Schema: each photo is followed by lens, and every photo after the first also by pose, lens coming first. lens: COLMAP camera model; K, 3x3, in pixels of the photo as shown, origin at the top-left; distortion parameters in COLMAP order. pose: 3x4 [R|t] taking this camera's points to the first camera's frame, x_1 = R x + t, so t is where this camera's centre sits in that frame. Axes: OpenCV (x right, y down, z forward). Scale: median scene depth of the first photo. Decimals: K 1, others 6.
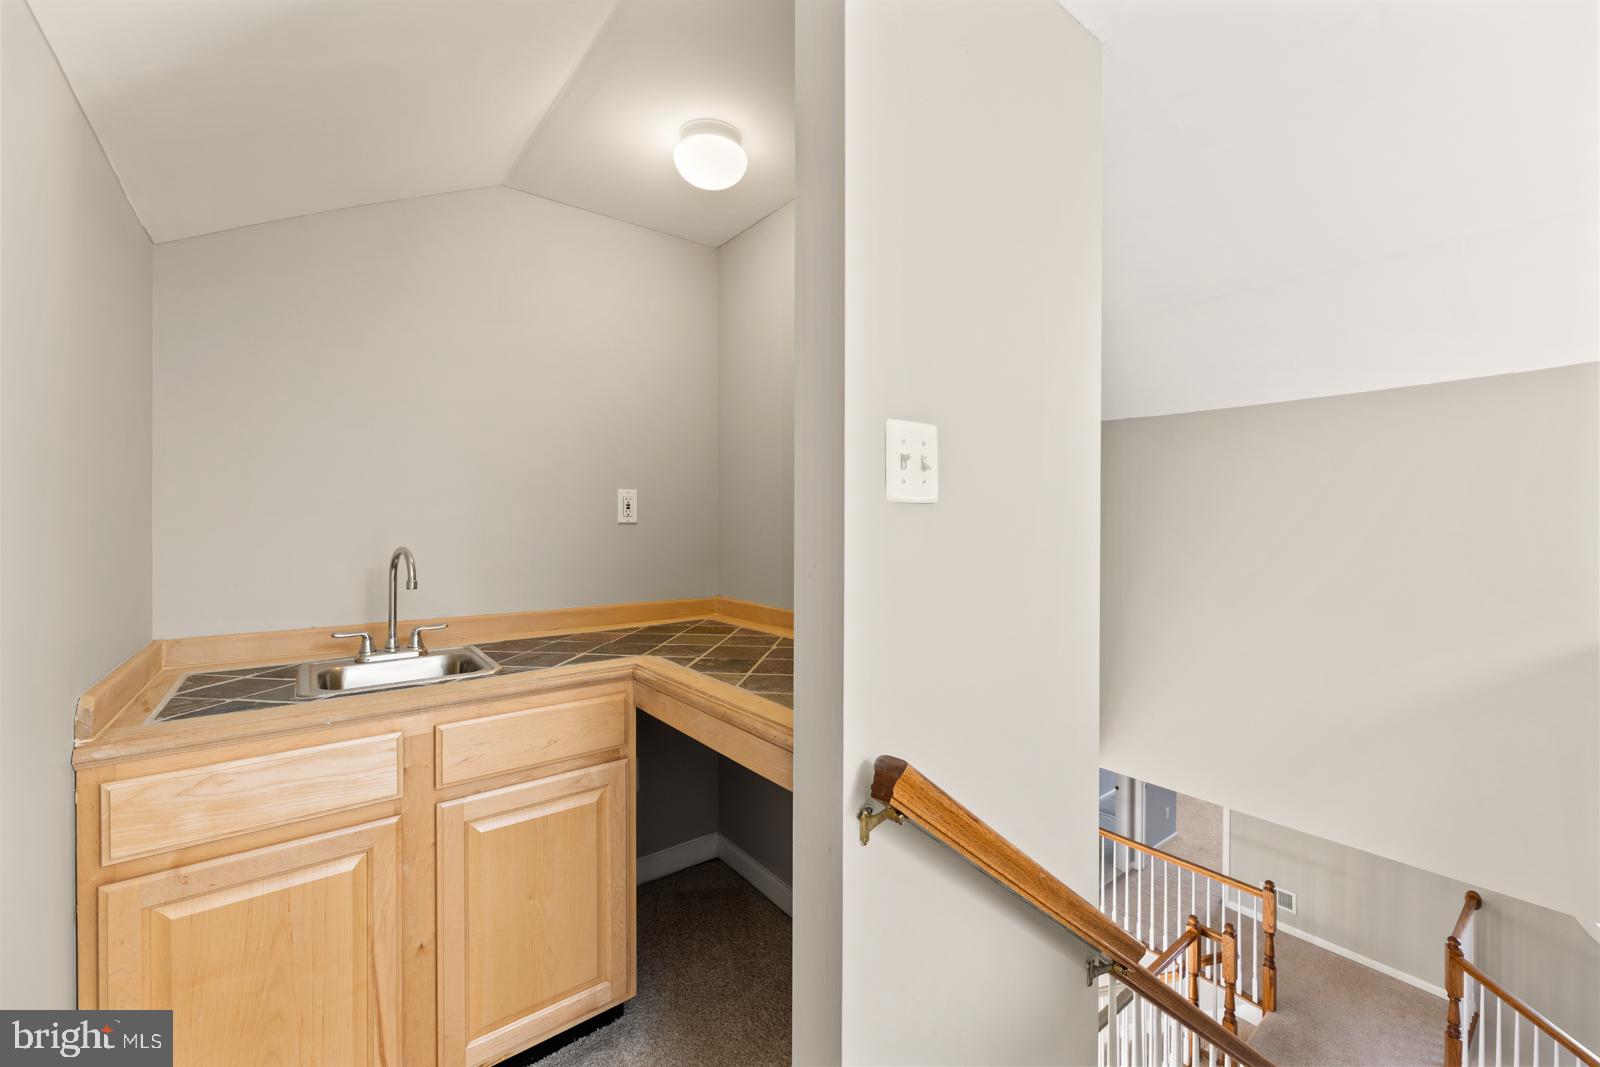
lens RADIAL K [[647.5, 0, 794.2], [0, 647.5, 528.5], [0, 0, 1]] dist [-0.000877, -0.000089]
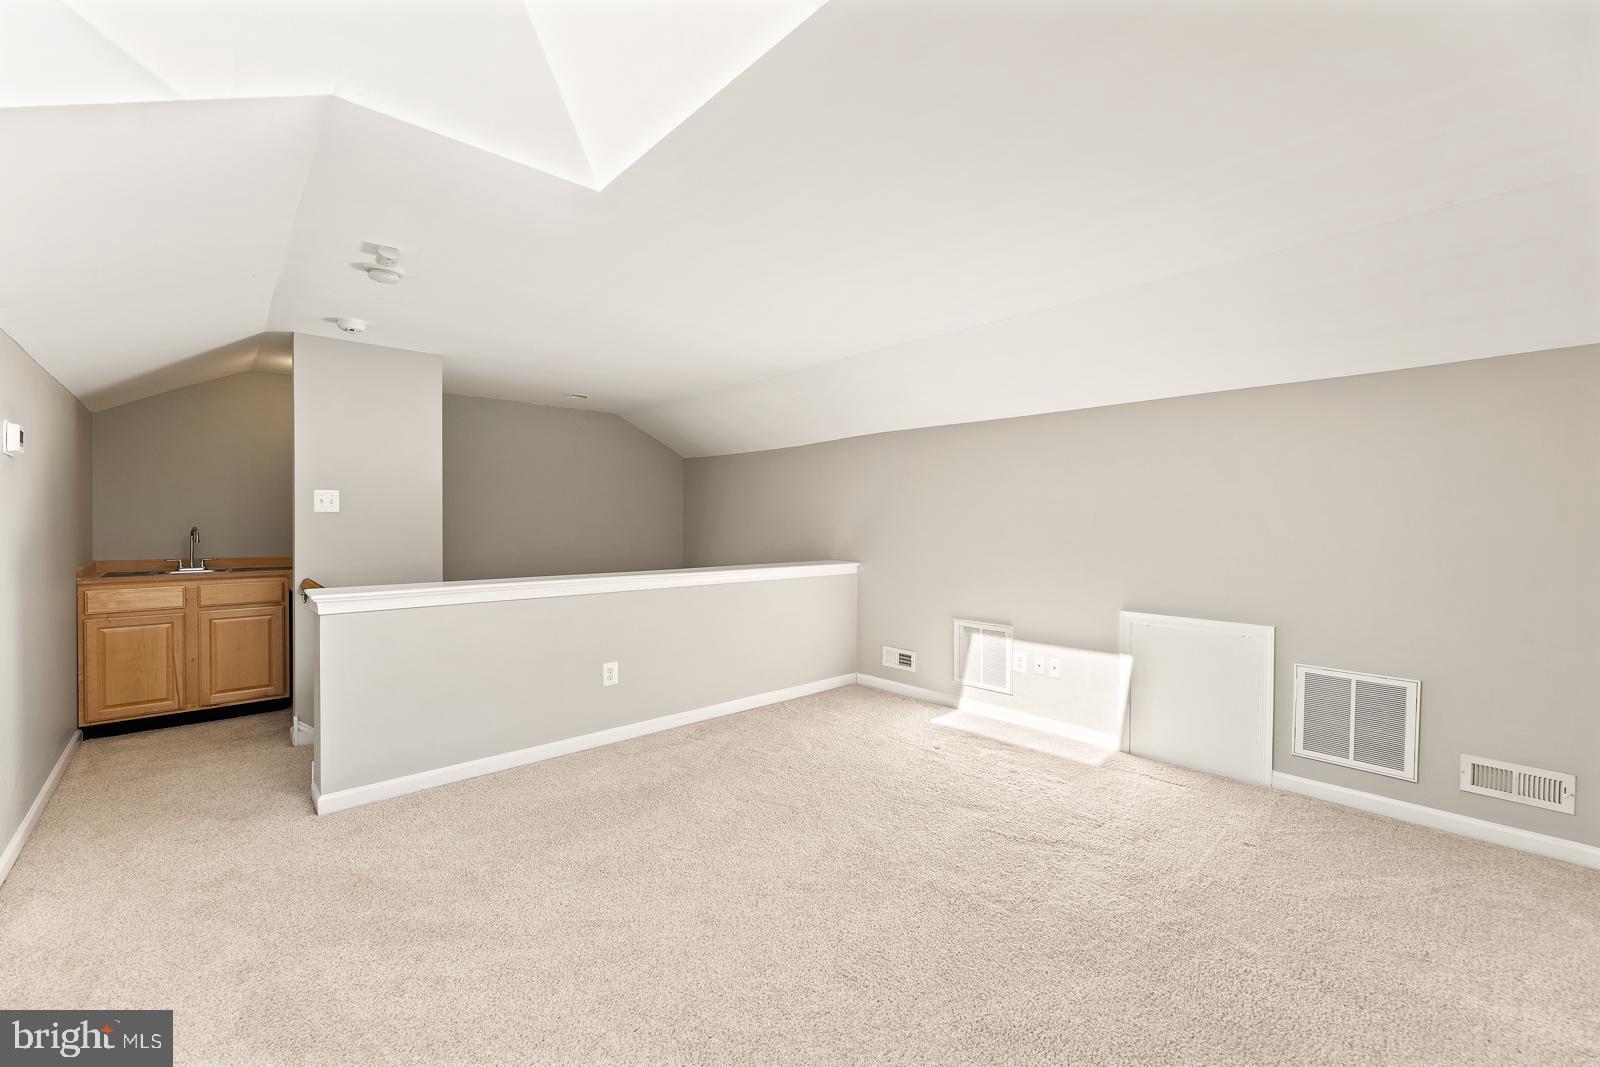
lens RADIAL K [[647.5, 0, 794.2], [0, 647.5, 528.5], [0, 0, 1]] dist [-0.000877, -0.000089]
pose [[0.996020, -0.001530, 0.089114, 2.076928], [0.001513, 0.999999, 0.000253, 0.044768], [-0.089115, -0.000117, 0.996021, -2.403410]]
